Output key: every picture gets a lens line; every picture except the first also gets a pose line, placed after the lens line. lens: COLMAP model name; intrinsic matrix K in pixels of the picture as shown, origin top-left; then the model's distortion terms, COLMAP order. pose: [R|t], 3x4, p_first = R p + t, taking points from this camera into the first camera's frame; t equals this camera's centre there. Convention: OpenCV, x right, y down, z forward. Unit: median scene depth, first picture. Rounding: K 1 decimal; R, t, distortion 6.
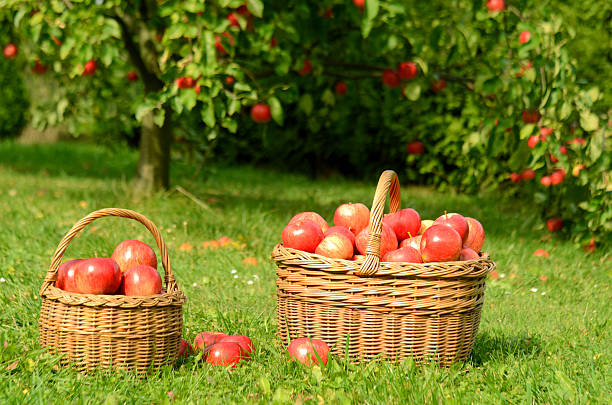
lens RADIAL K [[1603.8, 0, 302.2], [0, 1603.8, 197.7], [0, 0, 1]] dist [-0.000538, 0.000000]
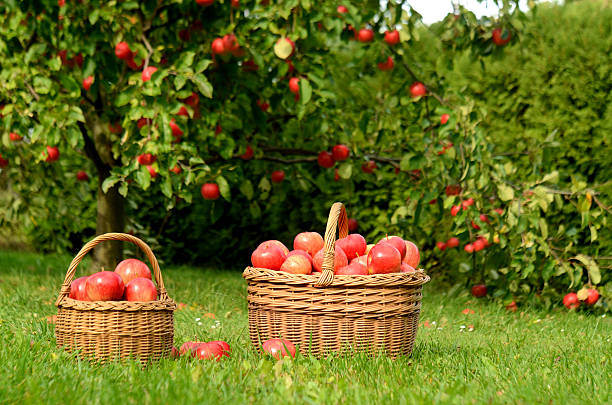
lens RADIAL K [[1603.8, 0, 308.1], [0, 1603.8, 208.5], [0, 0, 1]] dist [-0.000538, 0.000000]
pose [[0.998197, -0.029886, 0.052061, -0.032038], [0.033349, 0.997196, -0.066986, 0.069257], [-0.049914, 0.068602, 0.996395, -0.201435]]
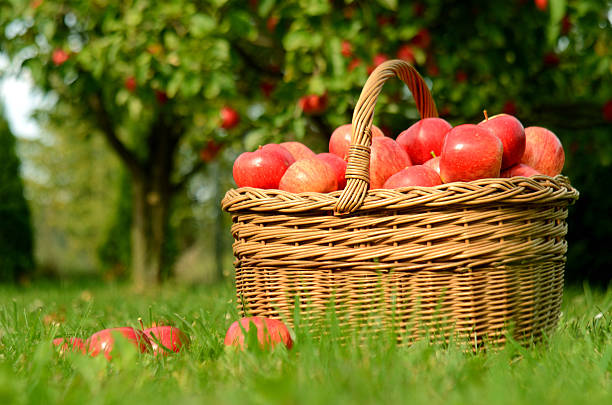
lens RADIAL K [[1603.8, 0, 303.3], [0, 1603.8, 205.7], [0, 0, 1]] dist [-0.000538, 0.000000]
pose [[0.973449, -0.081816, -0.213782, 0.153154], [0.059337, 0.992210, -0.109538, 0.110833], [0.221079, 0.093945, 0.970721, 0.389136]]
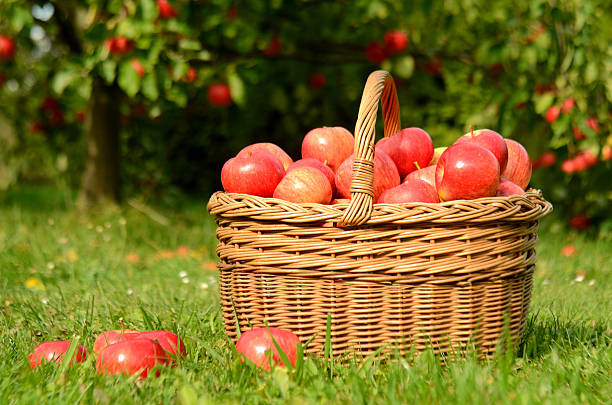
lens RADIAL K [[1603.8, 0, 310.8], [0, 1603.8, 200.4], [0, 0, 1]] dist [-0.000538, 0.000000]
pose [[0.998715, -0.049264, 0.011909, 0.015583], [0.049616, 0.998275, -0.031376, 0.056679], [-0.010343, 0.031926, 0.999437, 0.356758]]
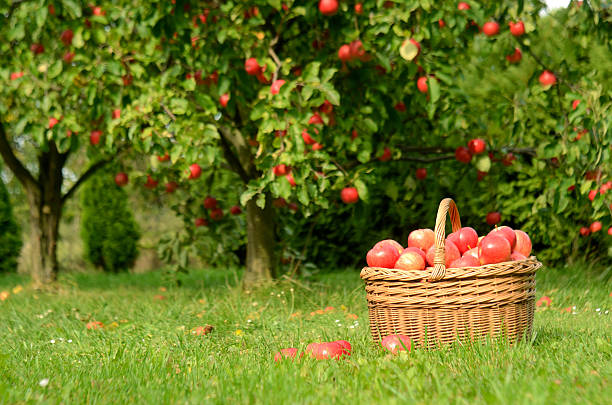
lens RADIAL K [[1603.8, 0, 302.8], [0, 1603.8, 205.0], [0, 0, 1]] dist [-0.000538, 0.000000]
pose [[0.992192, -0.108873, -0.060835, 0.018713], [0.104068, 0.991566, -0.077251, 0.074546], [0.068732, 0.070317, 0.995154, -0.248667]]
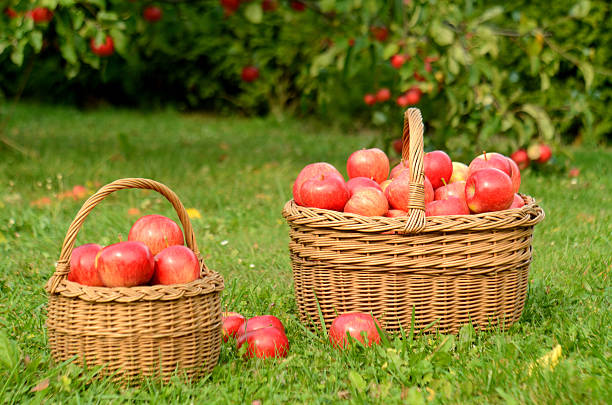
lens RADIAL K [[1603.8, 0, 309.6], [0, 1603.8, 205.8], [0, 0, 1]] dist [-0.000538, 0.000000]
pose [[0.980007, -0.075286, 0.184169, -0.166546], [0.064986, 0.995999, 0.061349, -0.021706], [-0.188051, -0.048154, 0.980978, 0.172650]]
